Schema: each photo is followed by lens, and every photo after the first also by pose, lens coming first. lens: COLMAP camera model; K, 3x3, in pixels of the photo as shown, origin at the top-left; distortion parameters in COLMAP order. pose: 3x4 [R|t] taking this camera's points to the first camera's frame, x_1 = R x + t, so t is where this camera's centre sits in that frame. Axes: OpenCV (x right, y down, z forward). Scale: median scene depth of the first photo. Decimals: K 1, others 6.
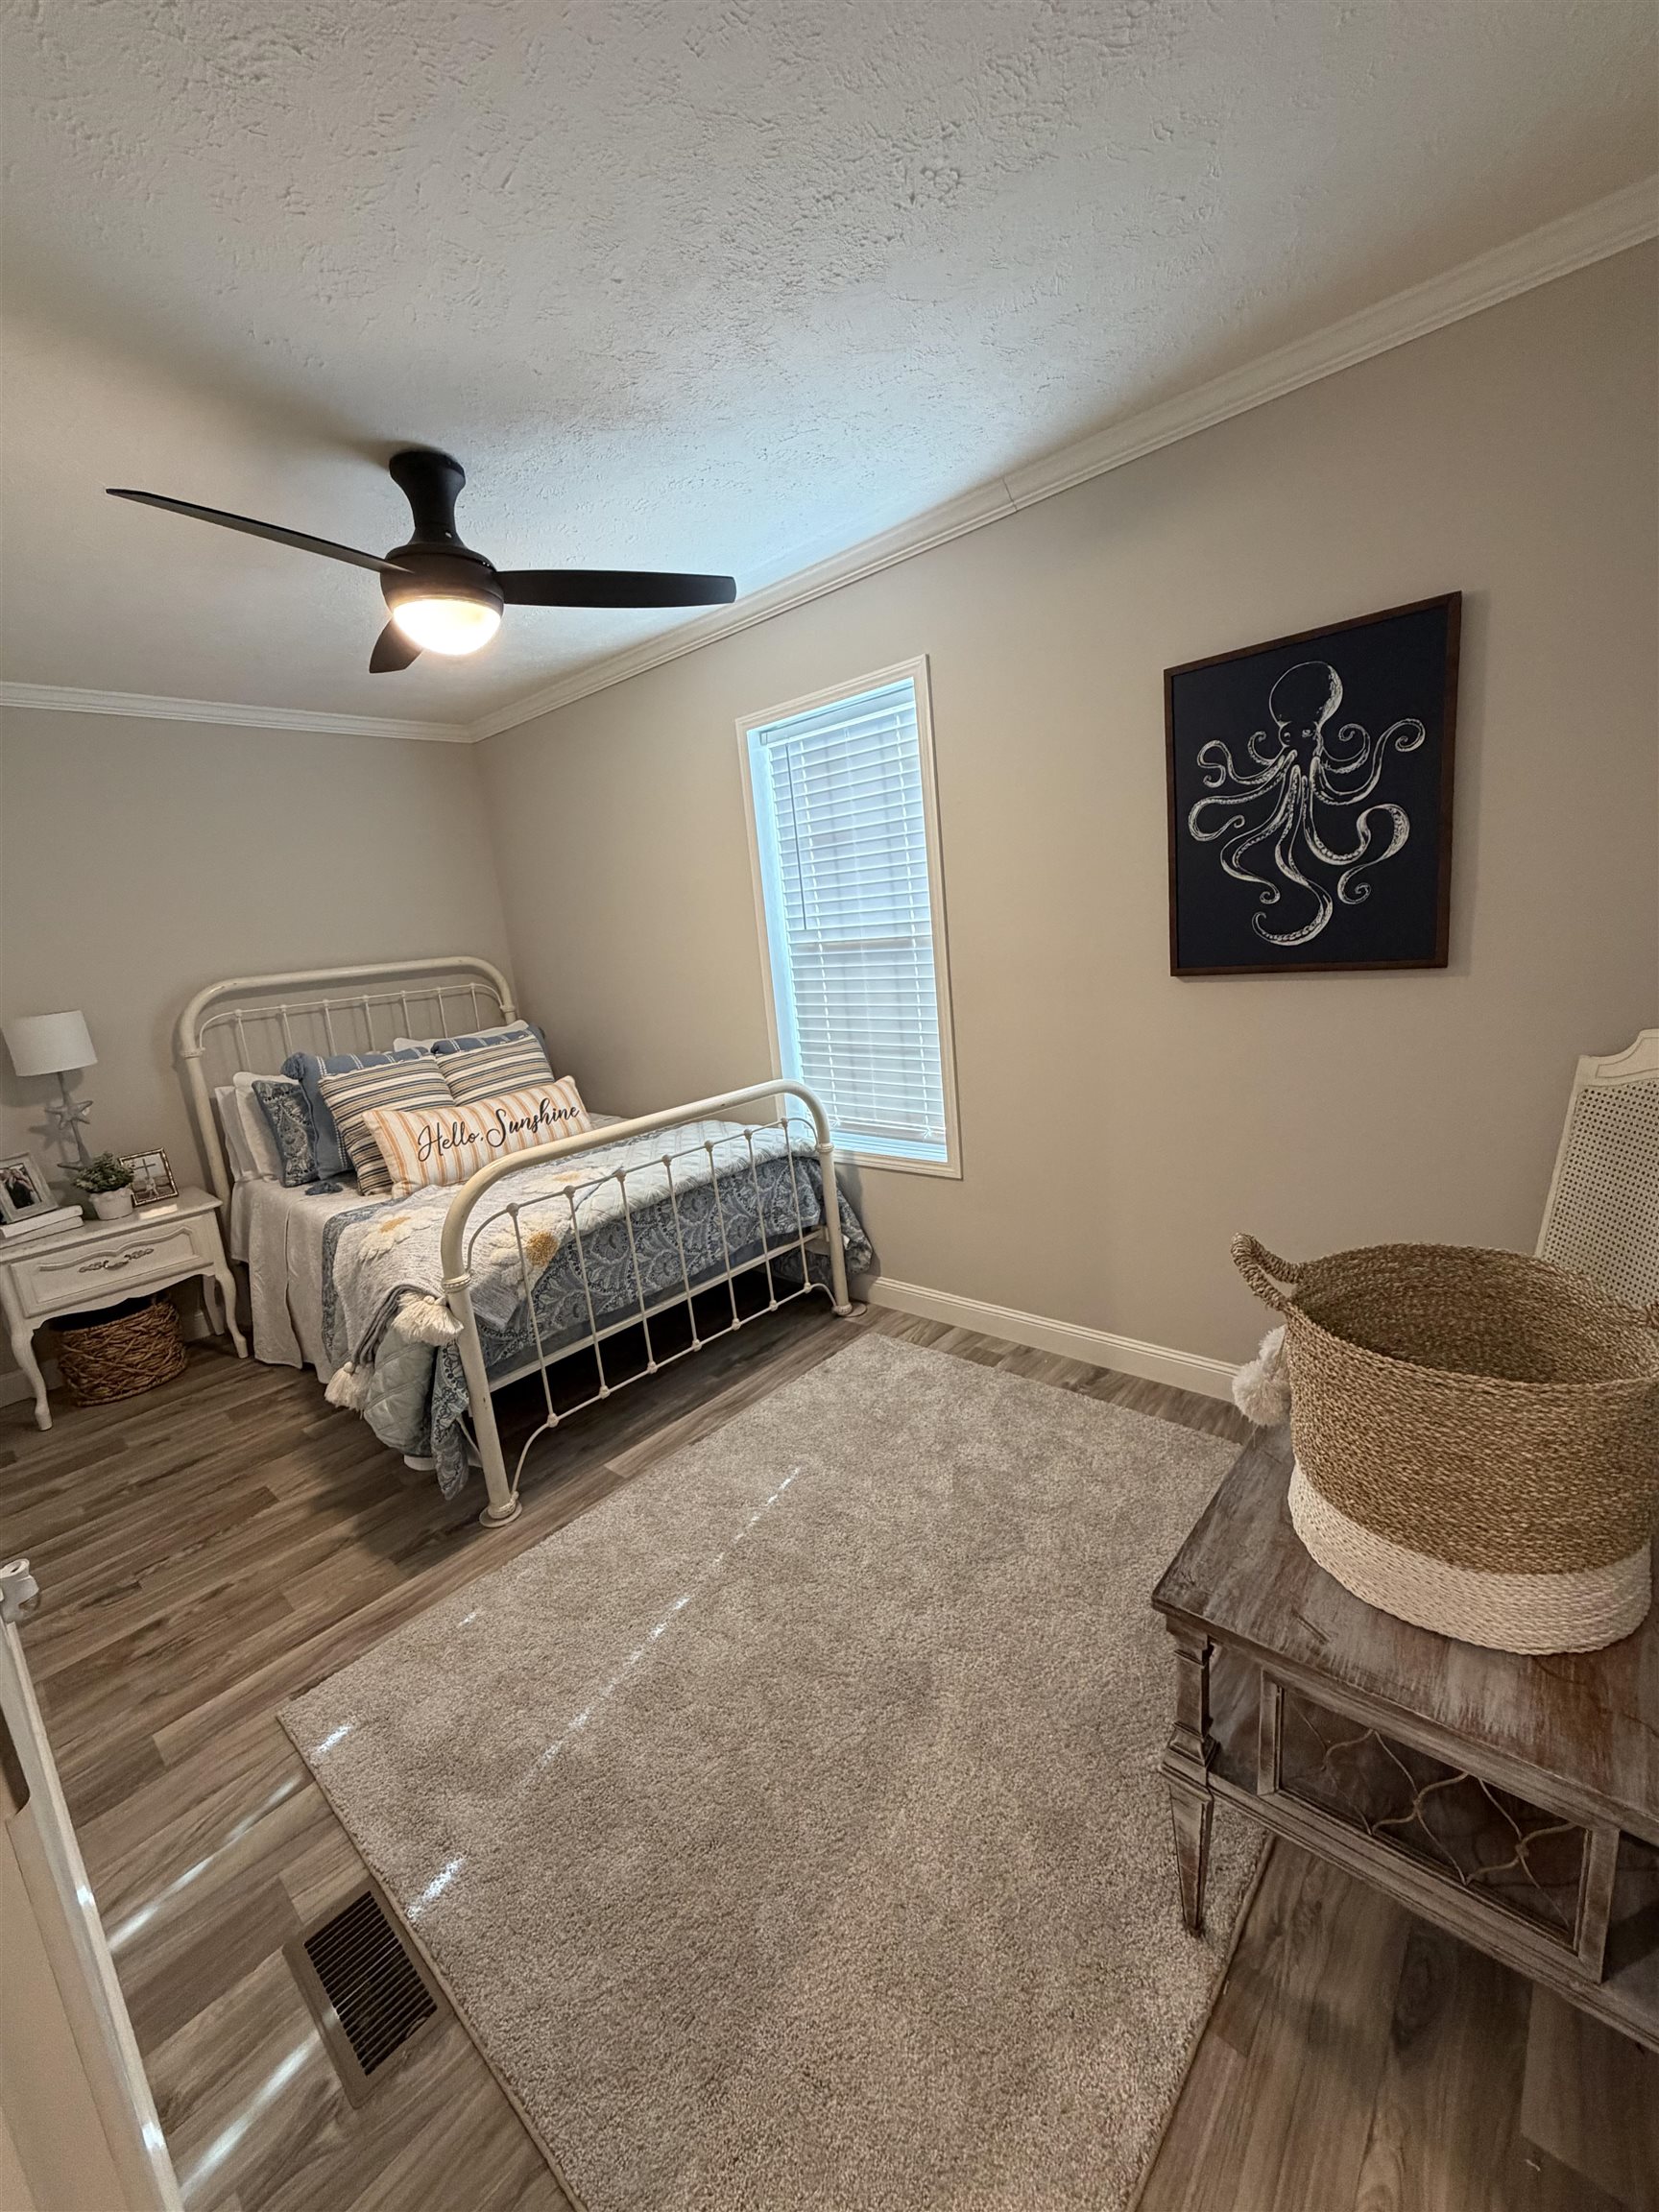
lens RADIAL K [[884.6, 0, 828.4], [0, 884.6, 1099.4], [0, 0, 1]] dist [0.002814, 0.000346]
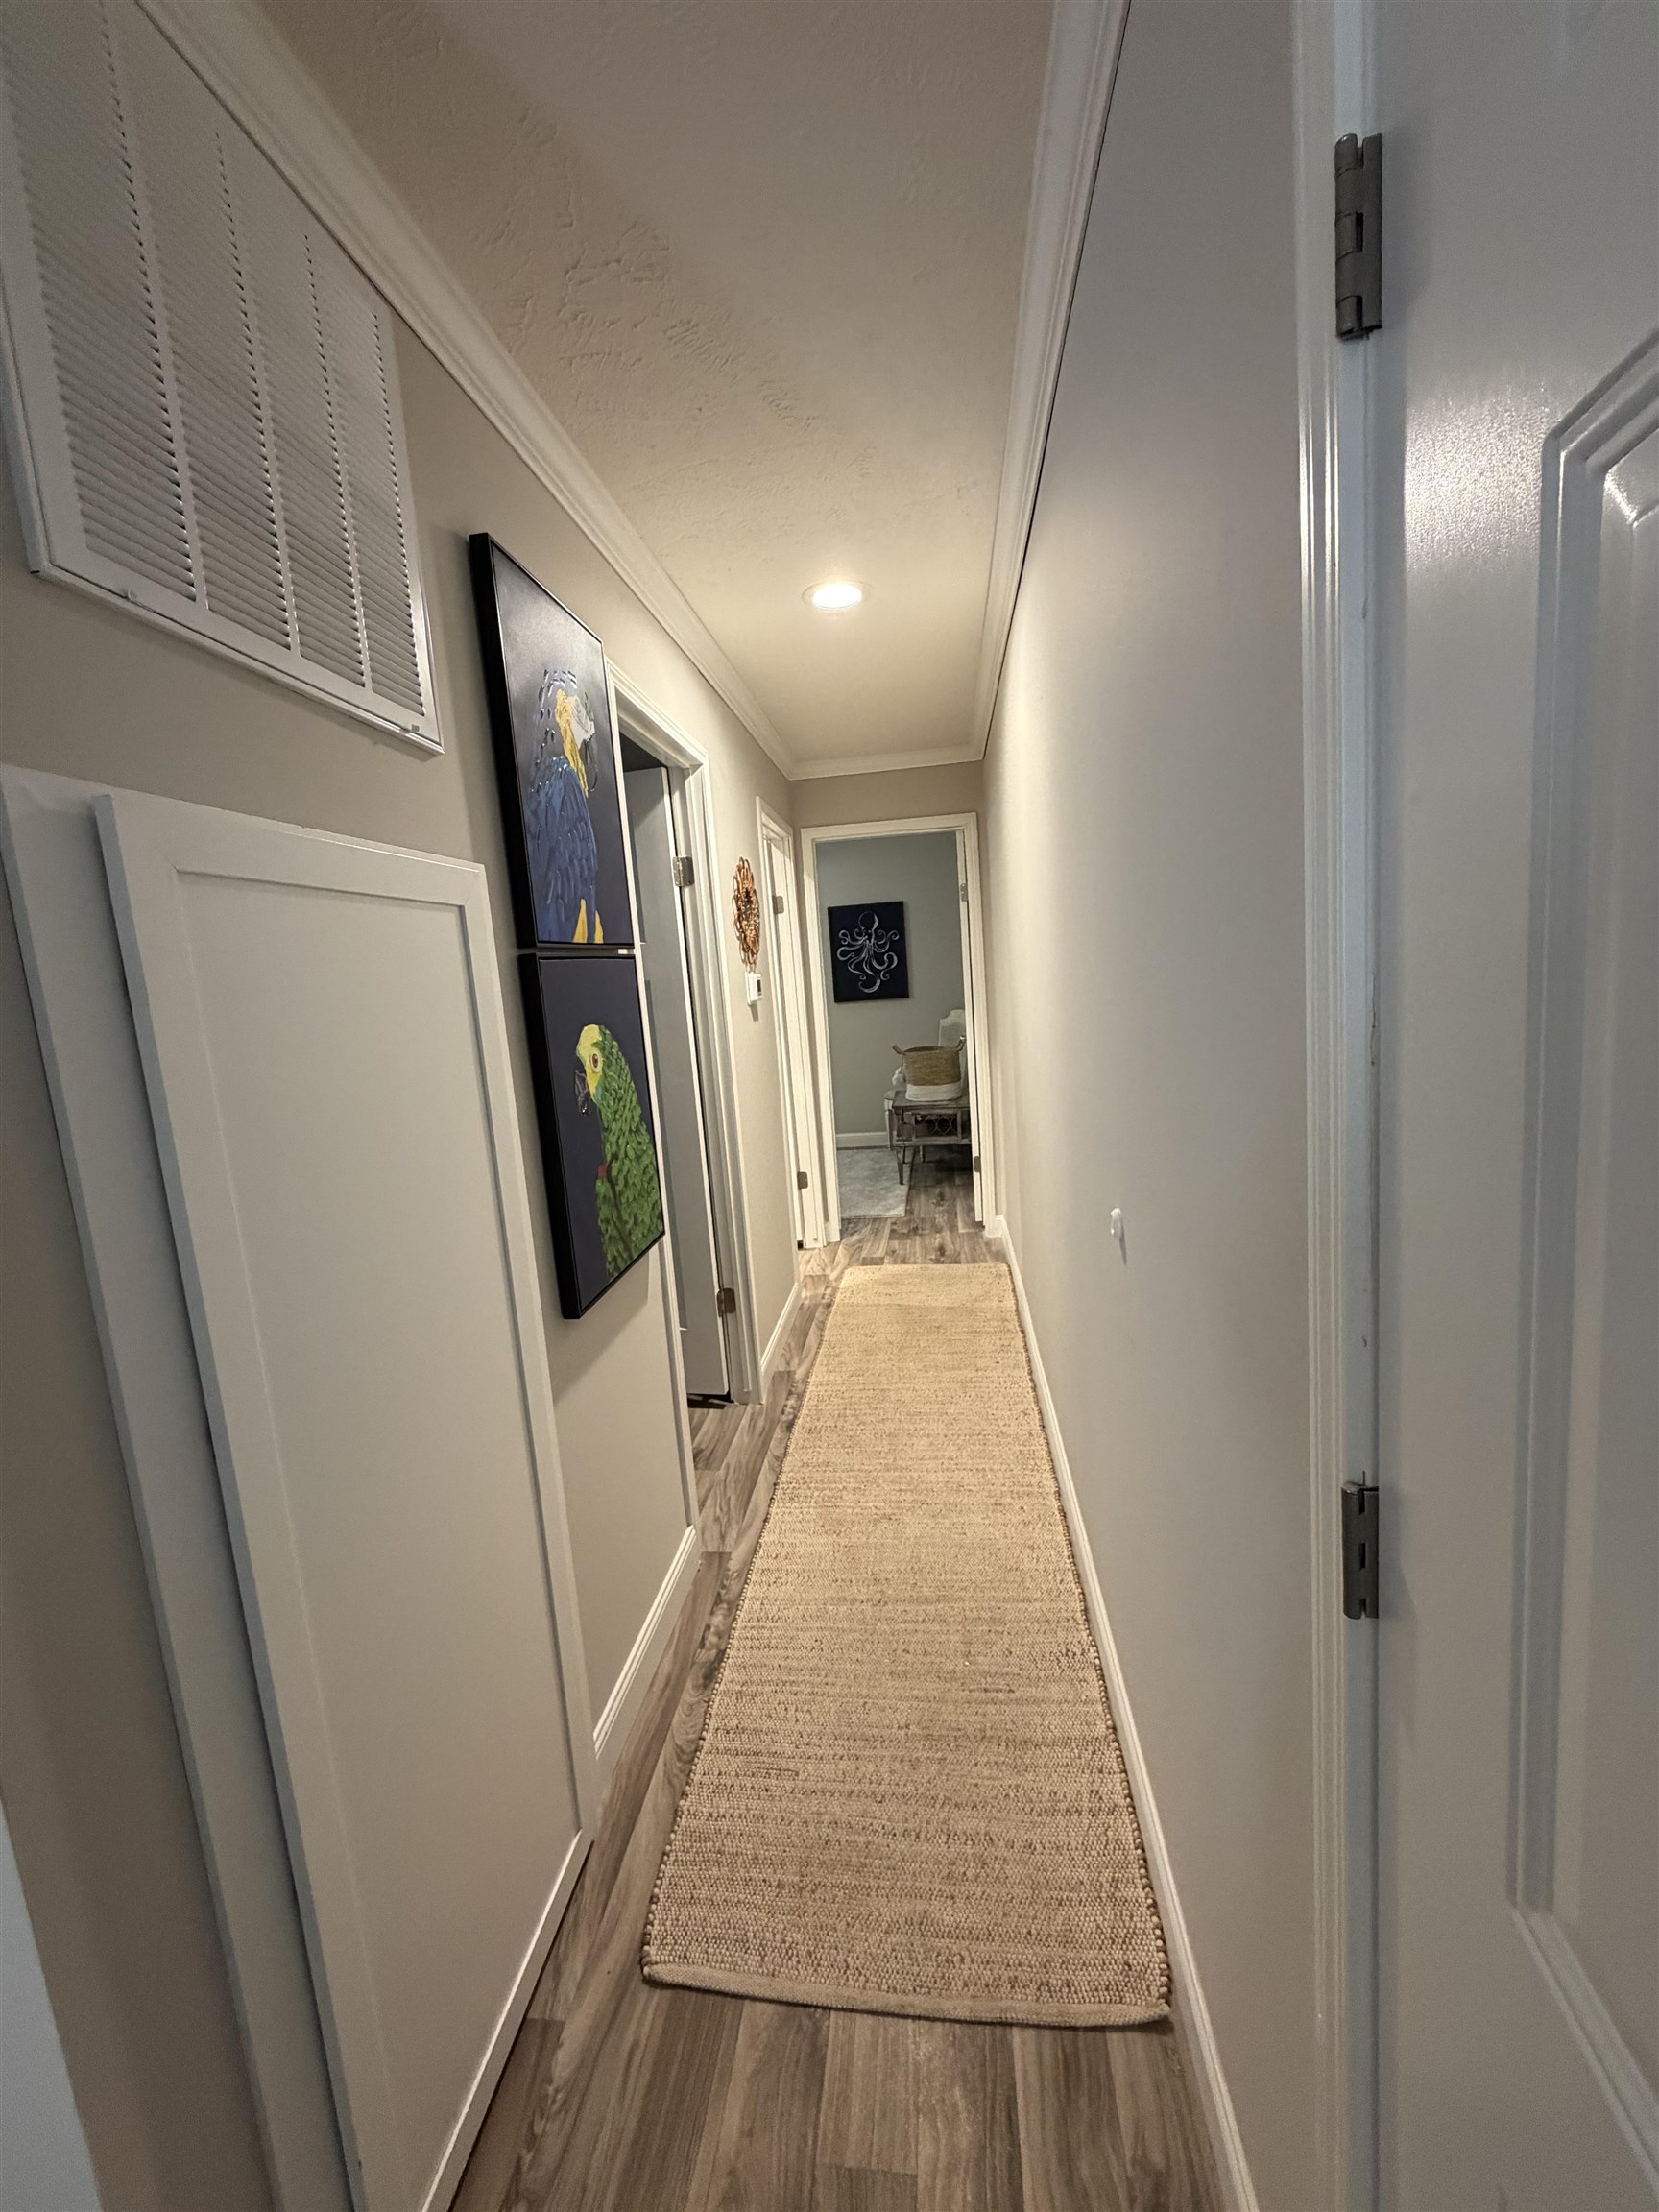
lens RADIAL K [[884.6, 0, 826.6], [0, 884.6, 1099.5], [0, 0, 1]] dist [0.002814, 0.000346]
pose [[0.824457, -0.042039, 0.564360, -1.549300], [0.100697, 0.992221, -0.073195, 0.467165], [-0.556893, 0.117175, 0.822277, -1.646107]]
